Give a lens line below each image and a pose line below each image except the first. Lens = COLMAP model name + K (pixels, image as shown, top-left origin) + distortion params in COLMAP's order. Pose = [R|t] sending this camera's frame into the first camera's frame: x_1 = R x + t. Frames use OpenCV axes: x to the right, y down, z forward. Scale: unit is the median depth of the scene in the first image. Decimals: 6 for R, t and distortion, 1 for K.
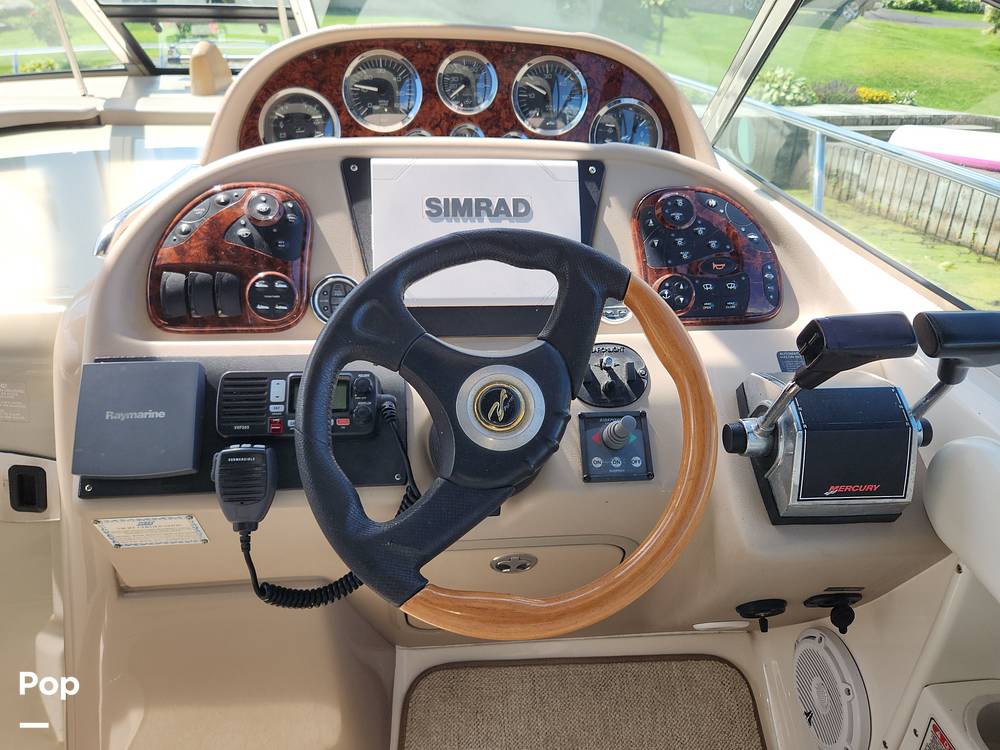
lens RADIAL K [[677.8, 0, 494.9], [0, 677.8, 354.4], [0, 0, 1]] dist [0.056999, -0.009798]
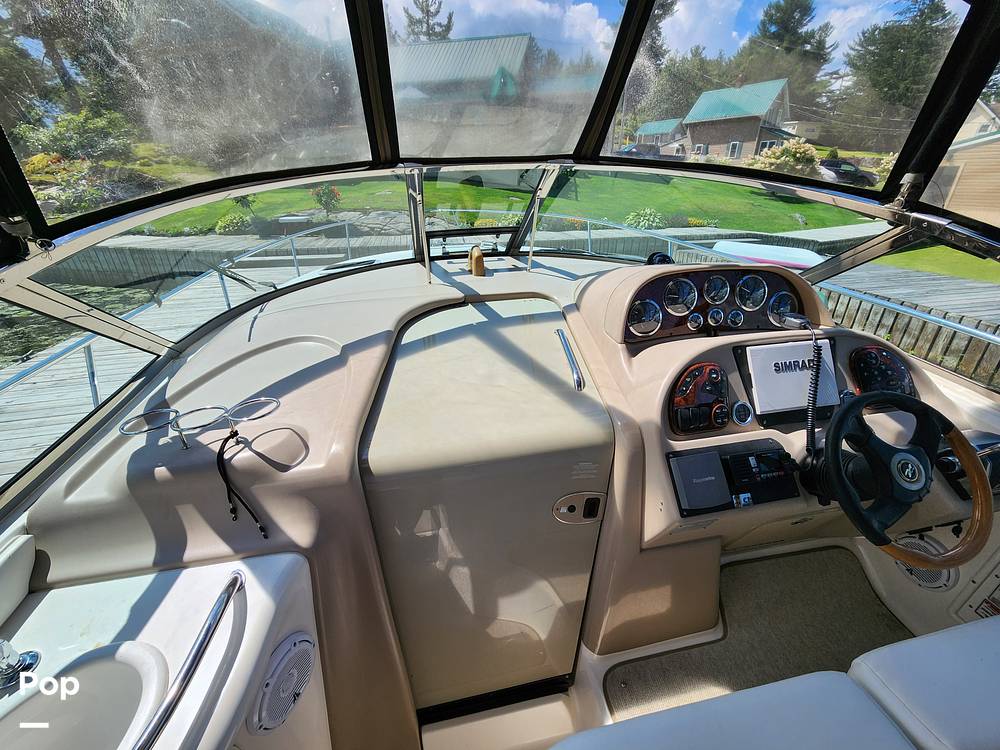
lens RADIAL K [[411.7, 0, 498.0], [0, 411.7, 377.9], [0, 0, 1]] dist [0.001870, -0.000611]
pose [[0.994197, -0.063670, 0.086714, -1.063209], [0.062764, 0.997942, 0.013133, -0.248231], [-0.087372, -0.007614, 0.996147, -0.232353]]
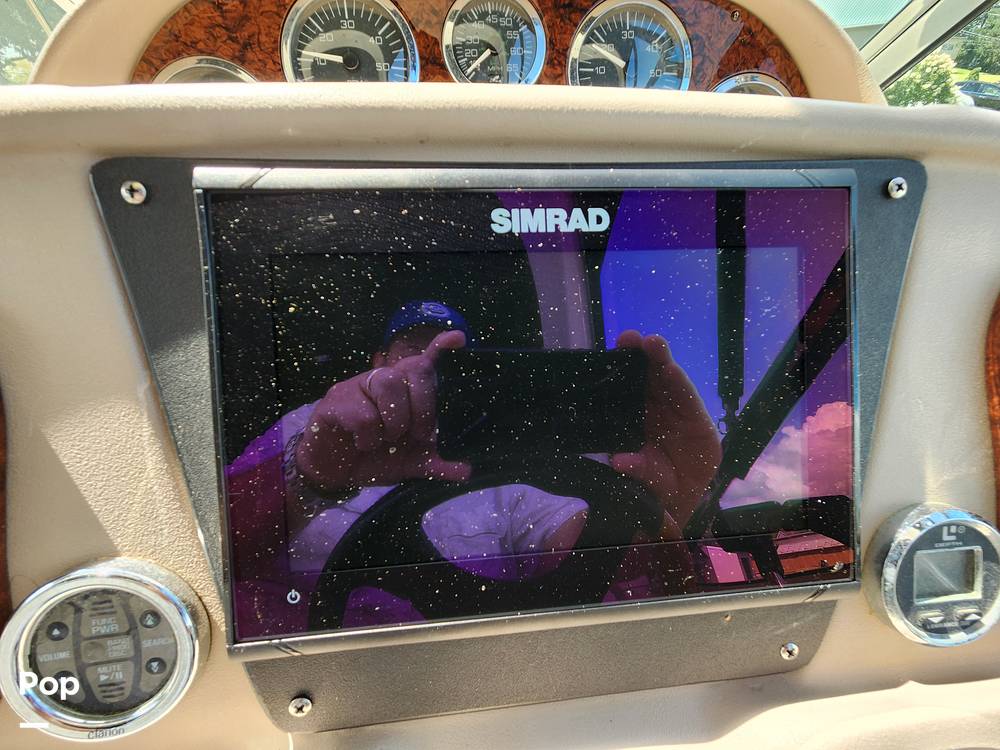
lens RADIAL K [[411.7, 0, 497.9], [0, 411.7, 376.4], [0, 0, 1]] dist [0.001870, -0.000611]
pose [[0.999903, -0.010836, -0.008758, -0.050056], [0.011911, 0.990937, 0.133802, -0.213328], [0.007229, -0.133893, 0.990969, 0.802464]]
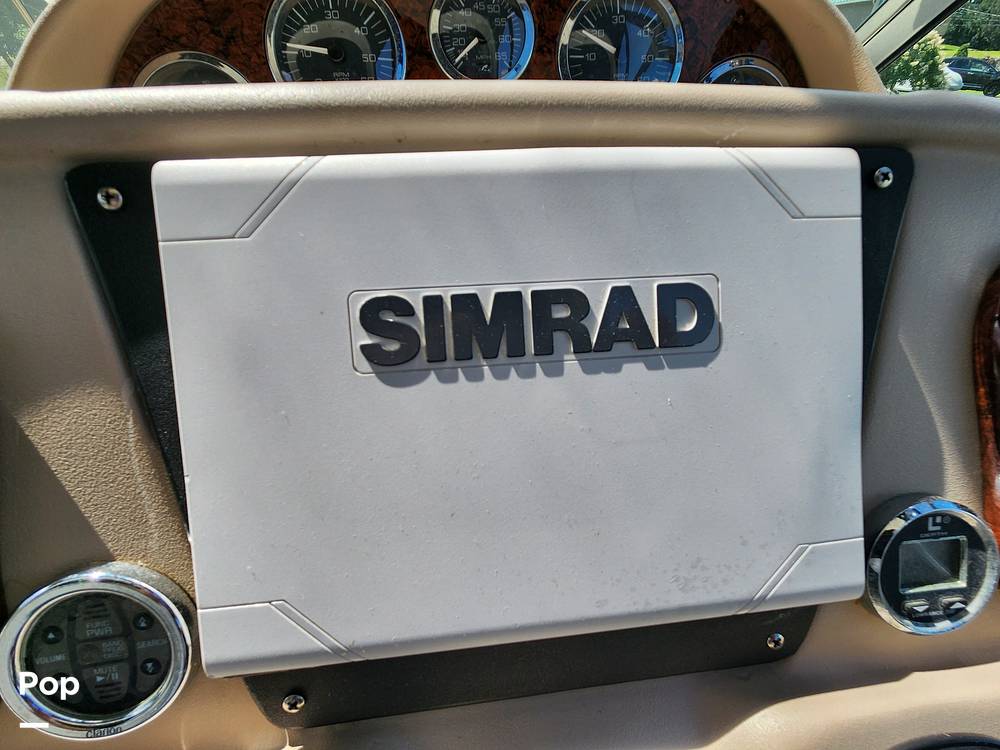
lens RADIAL K [[411.7, 0, 497.2], [0, 411.7, 376.7], [0, 0, 1]] dist [0.001870, -0.000611]
pose [[0.999524, -0.028210, -0.012512, -0.042109], [0.029825, 0.987181, 0.156793, -0.217312], [0.007929, -0.157092, 0.987552, 0.803038]]
